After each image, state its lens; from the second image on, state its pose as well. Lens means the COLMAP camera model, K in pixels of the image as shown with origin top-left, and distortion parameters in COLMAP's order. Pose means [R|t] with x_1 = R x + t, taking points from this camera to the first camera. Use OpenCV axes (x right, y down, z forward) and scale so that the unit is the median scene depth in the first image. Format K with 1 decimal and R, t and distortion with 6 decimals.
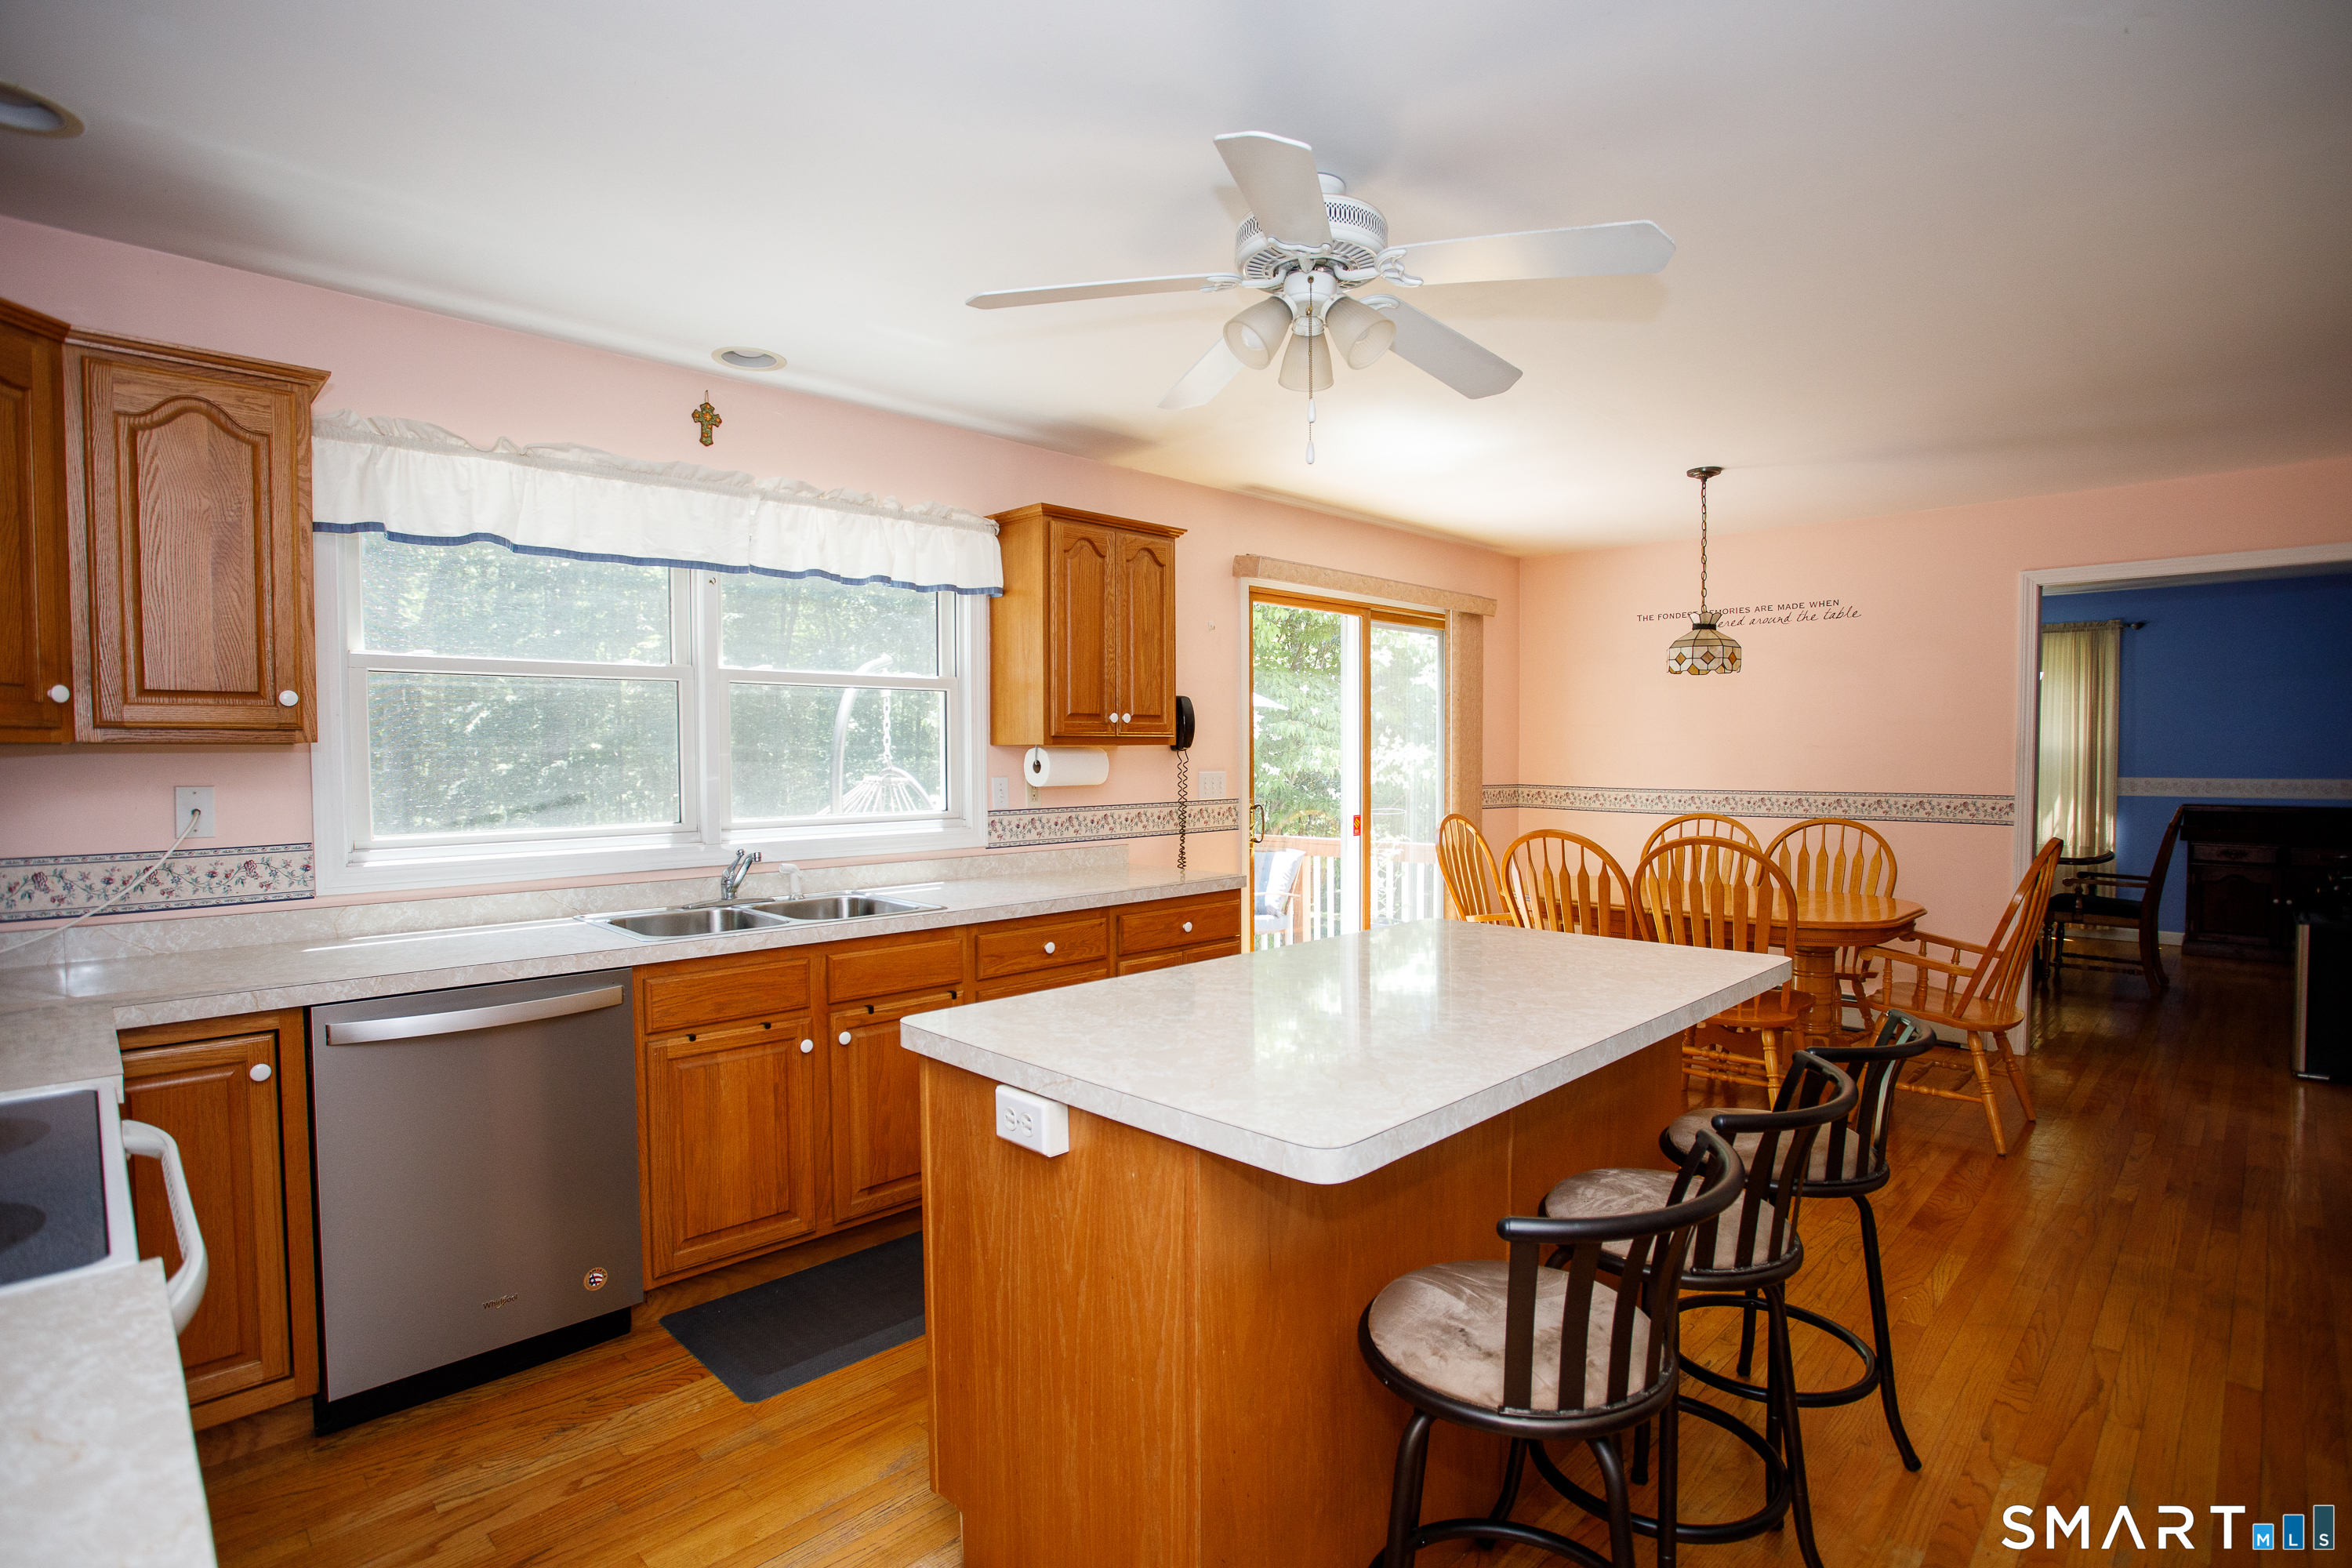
lens RADIAL K [[1149.8, 0, 1152.3], [0, 1149.8, 788.7], [0, 0, 1]] dist [-0.063900, 0.025866]
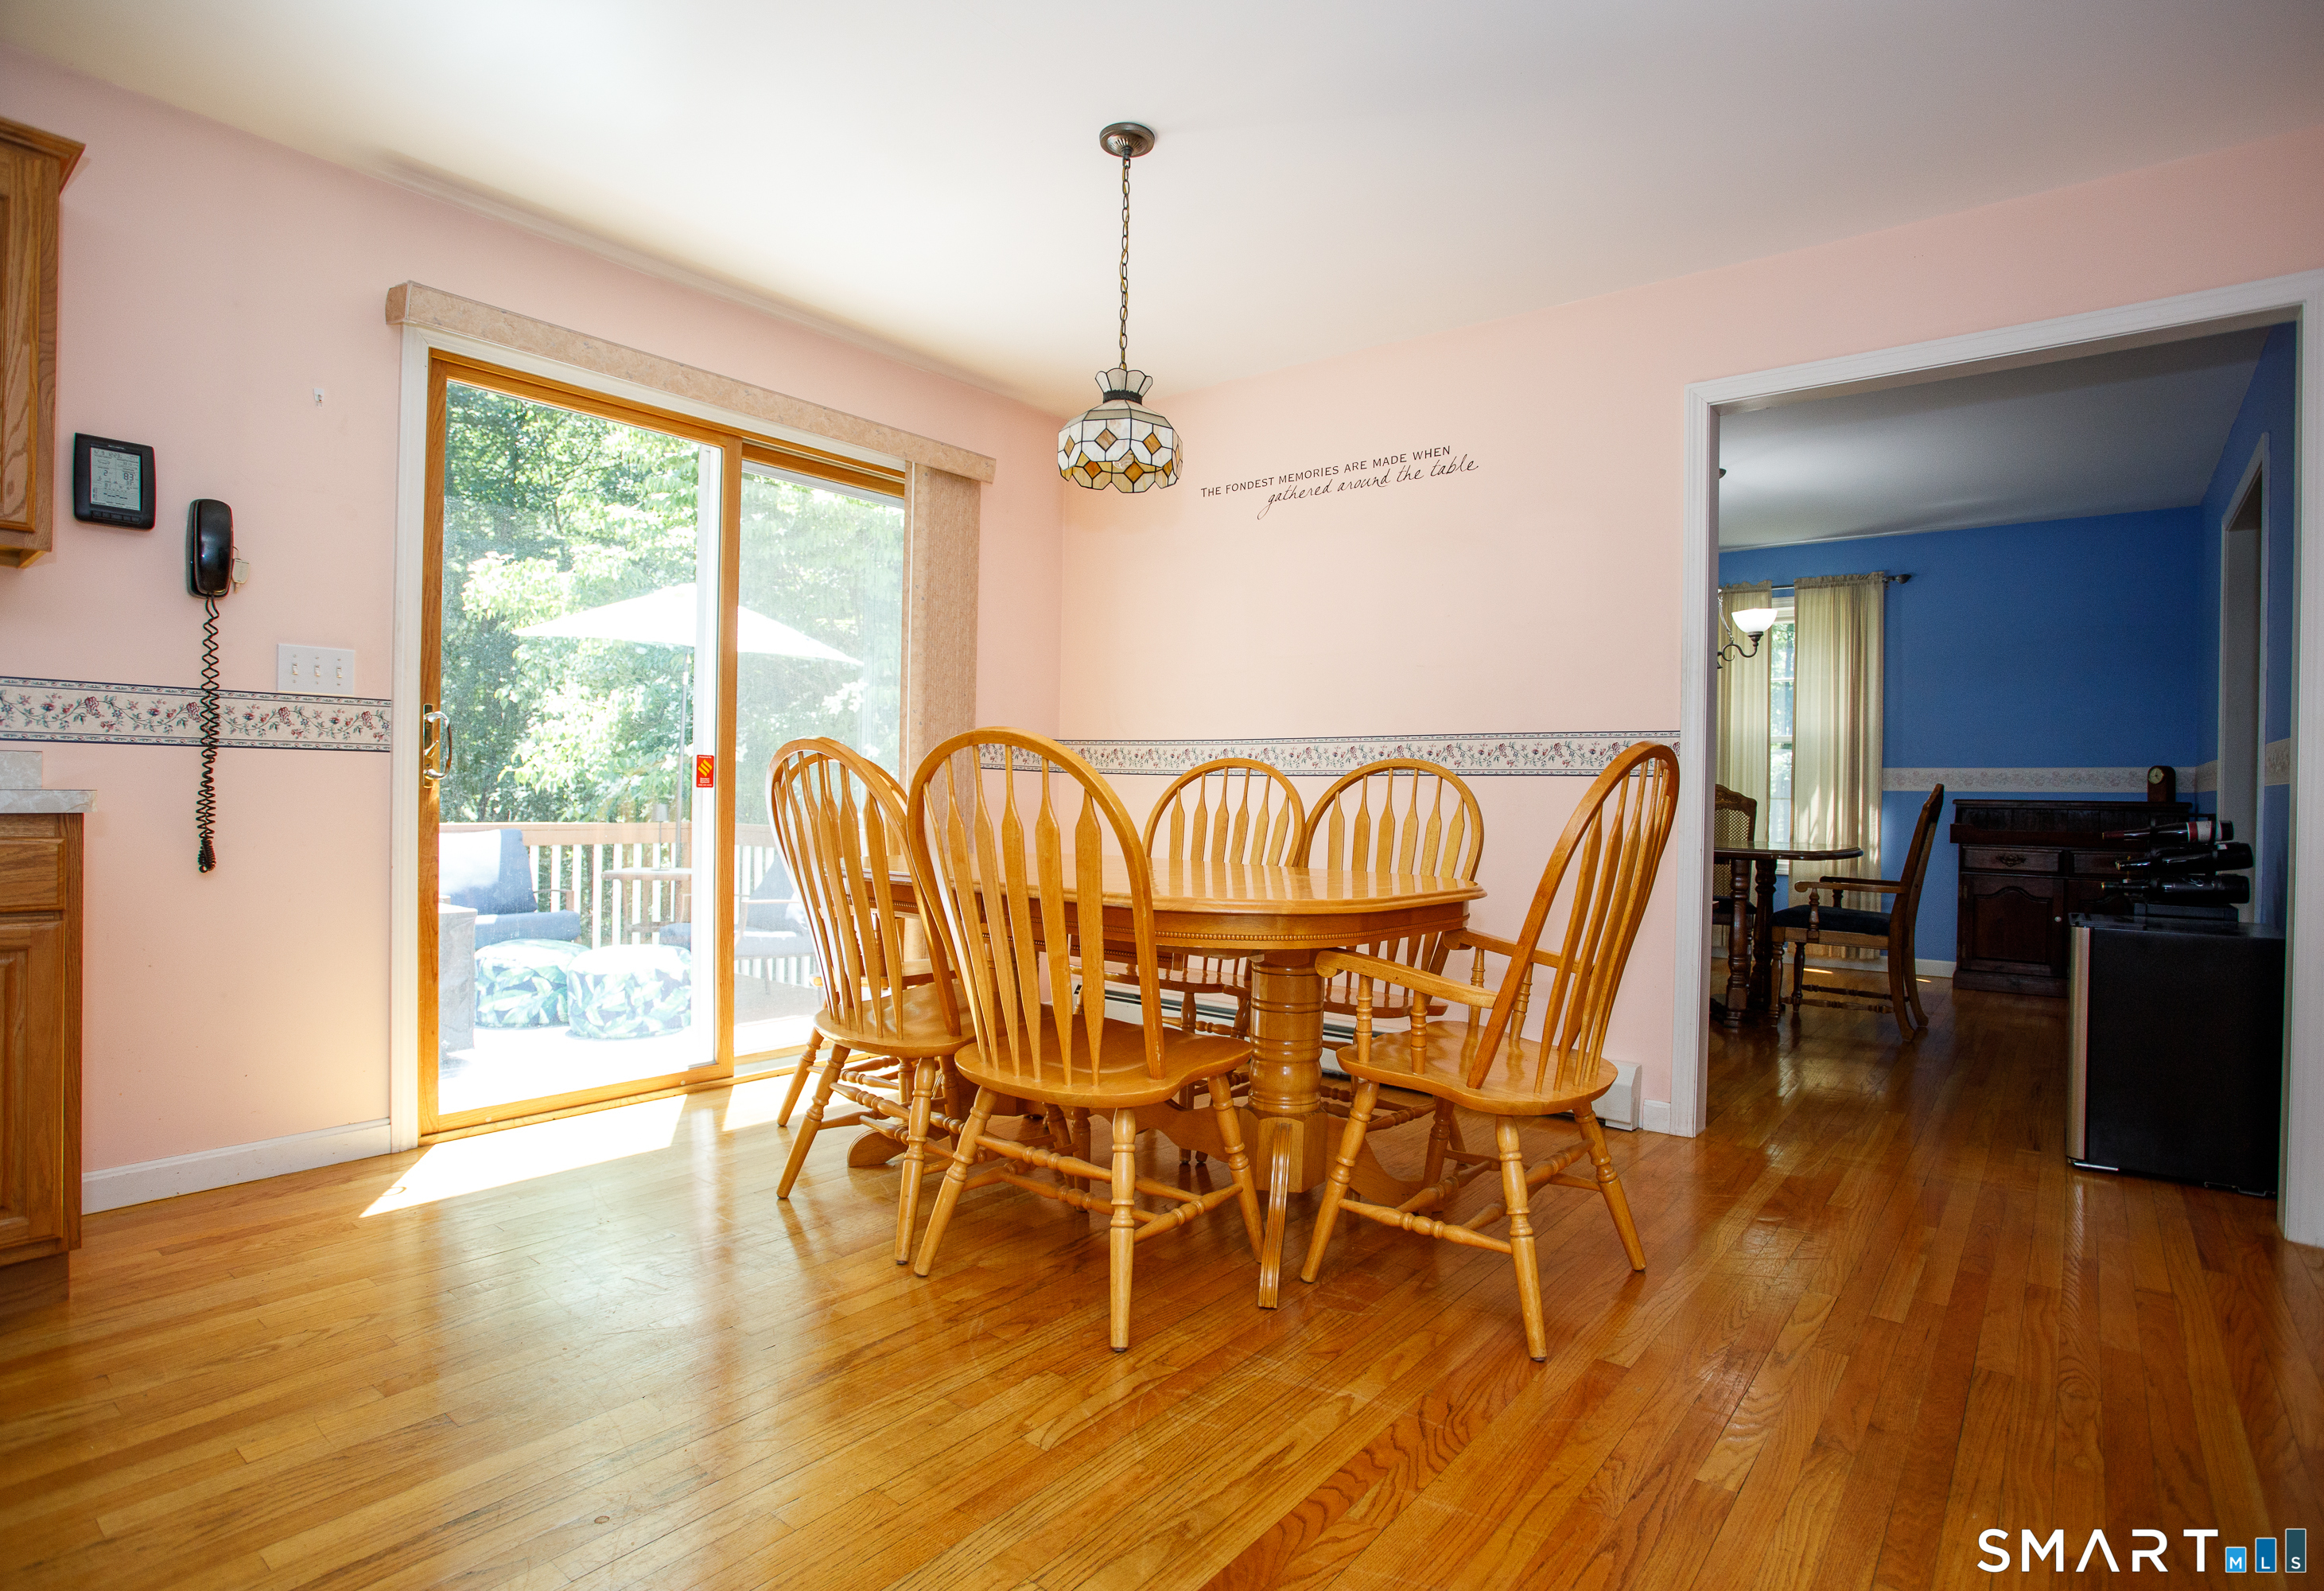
lens RADIAL K [[1186.2, 0, 1151.8], [0, 1186.2, 799.6], [0, 0, 1]] dist [-0.080044, 0.042346]
pose [[0.993107, 0.018895, 0.115679, 0.356074], [-0.015748, 0.999482, -0.028055, 0.063093], [-0.116149, 0.026040, 0.992890, 0.334196]]
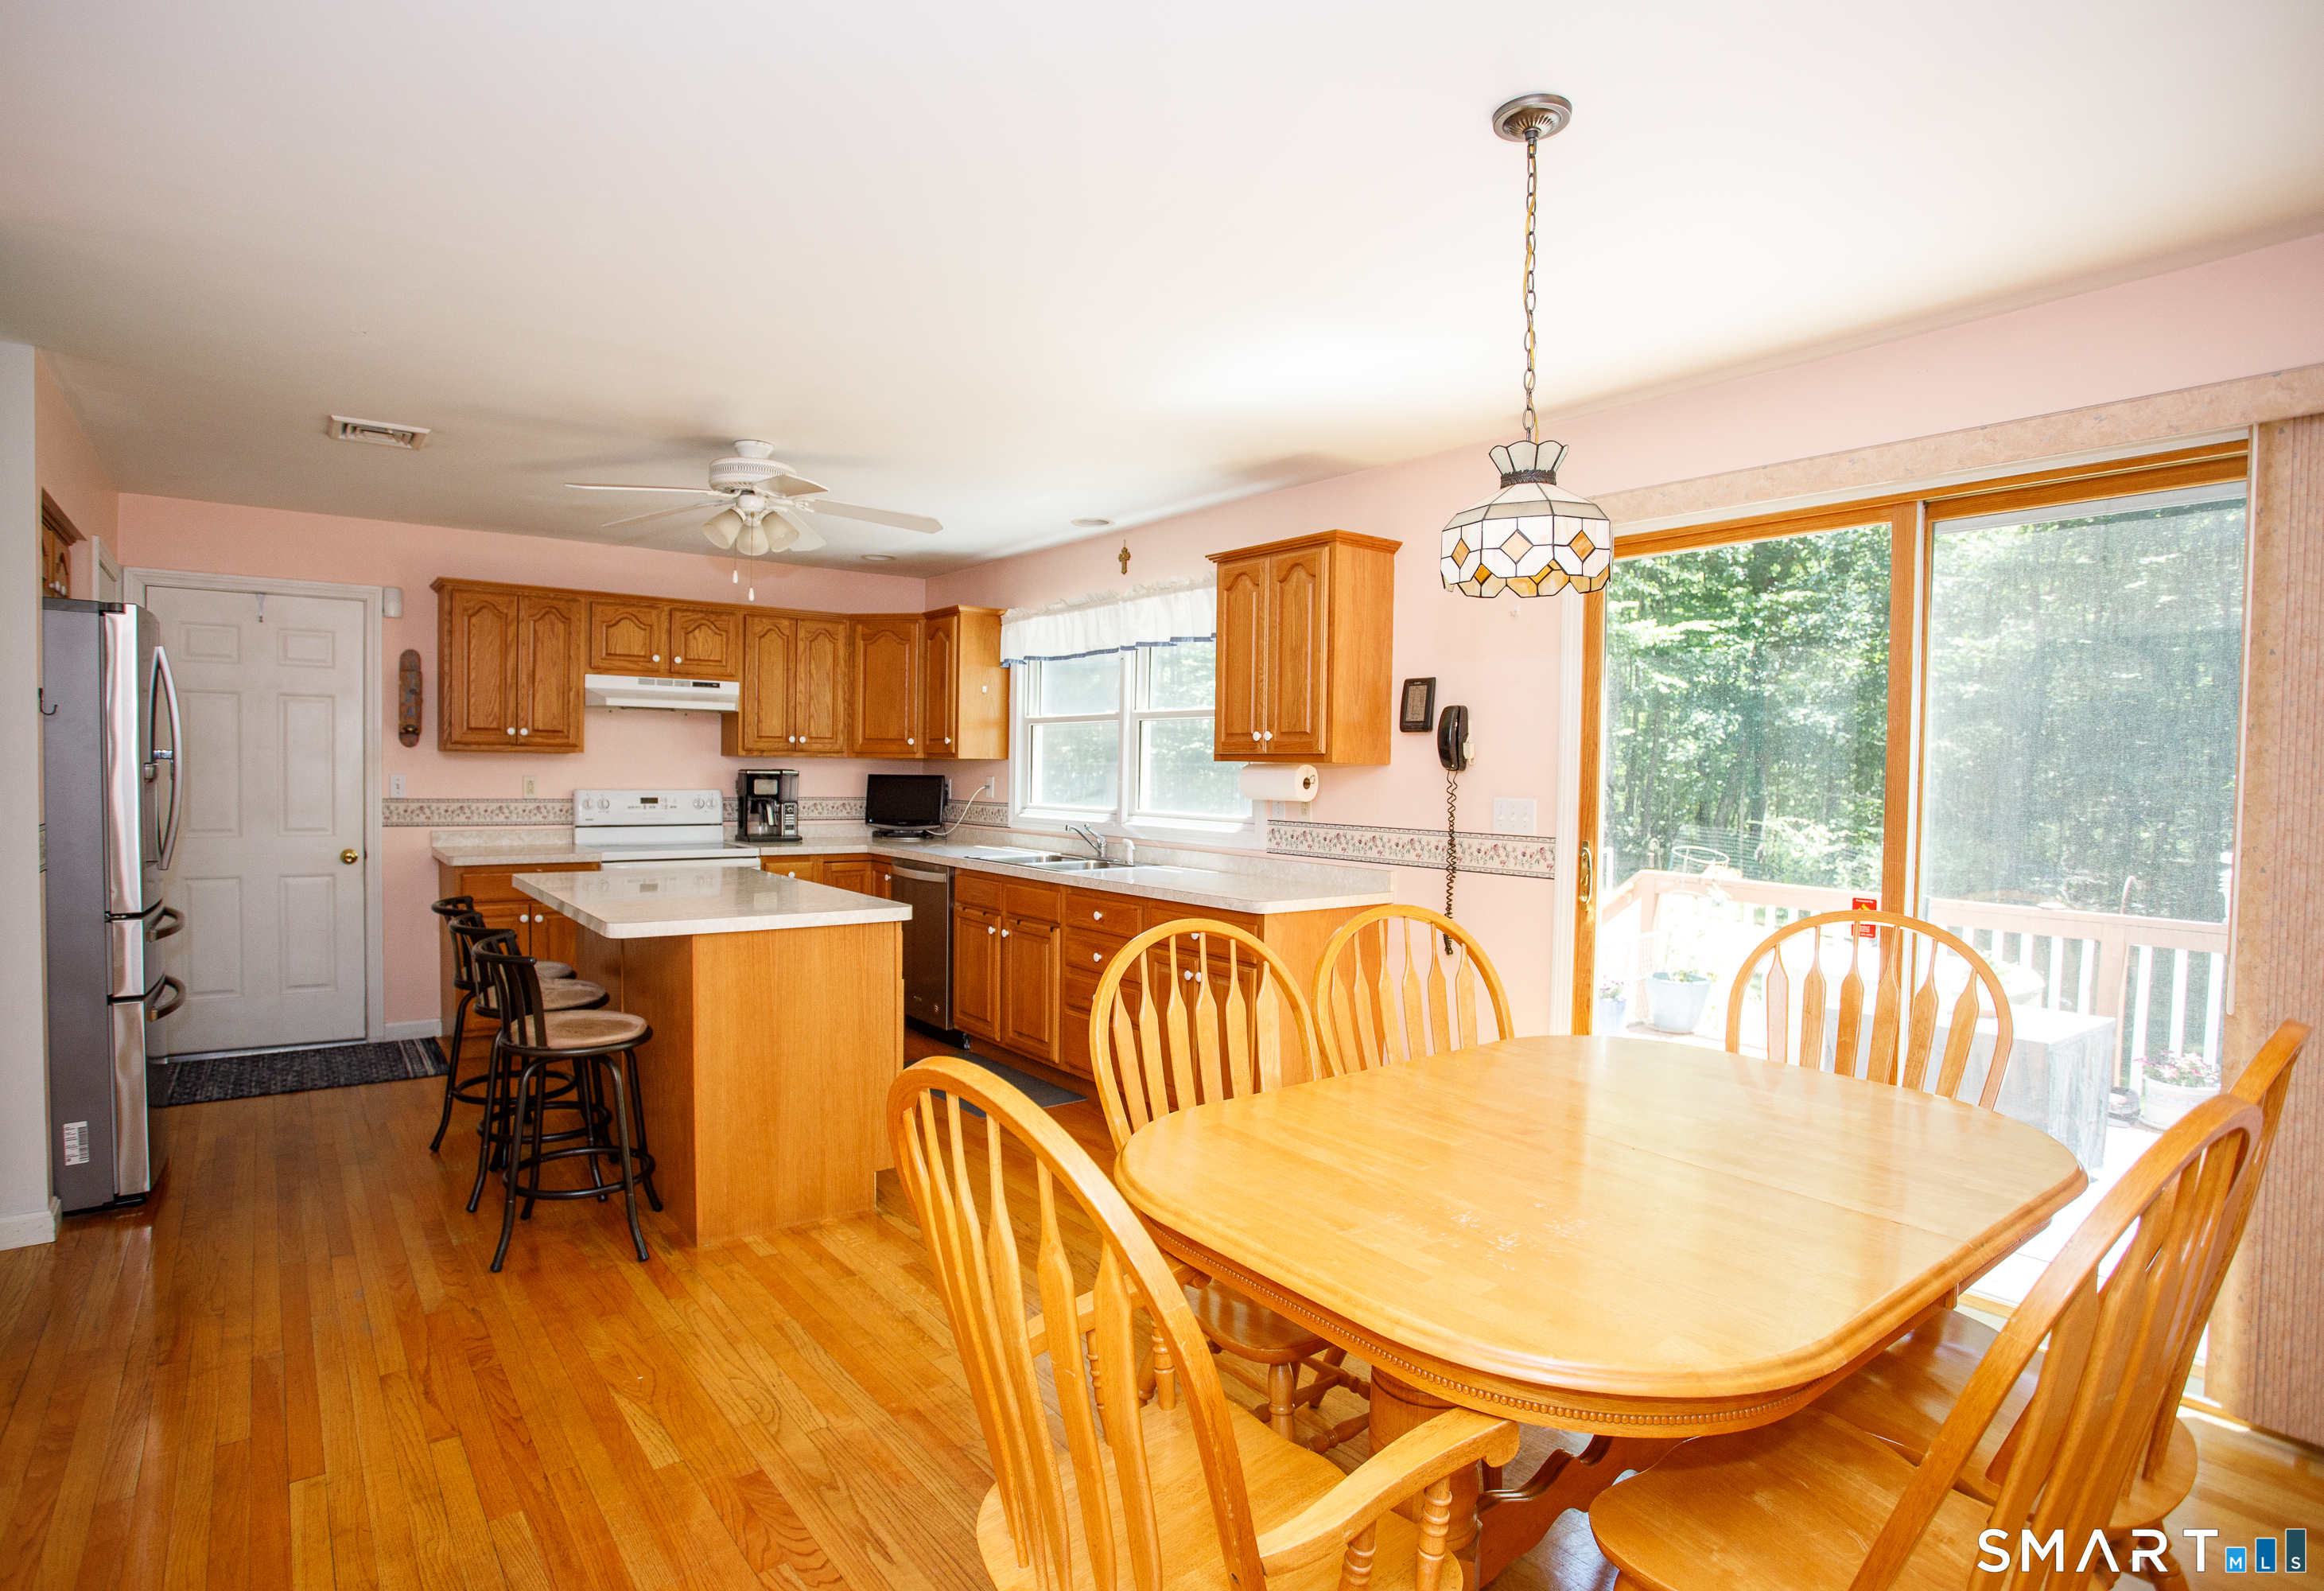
lens RADIAL K [[1190.6, 0, 1113.7], [0, 1190.6, 808.8], [0, 0, 1]] dist [-0.105617, 0.065010]
pose [[-0.133466, 0.032869, -0.990508, 0.770752], [-0.051036, 0.997896, 0.039991, -0.022935], [0.989738, 0.055889, -0.131507, 0.737839]]
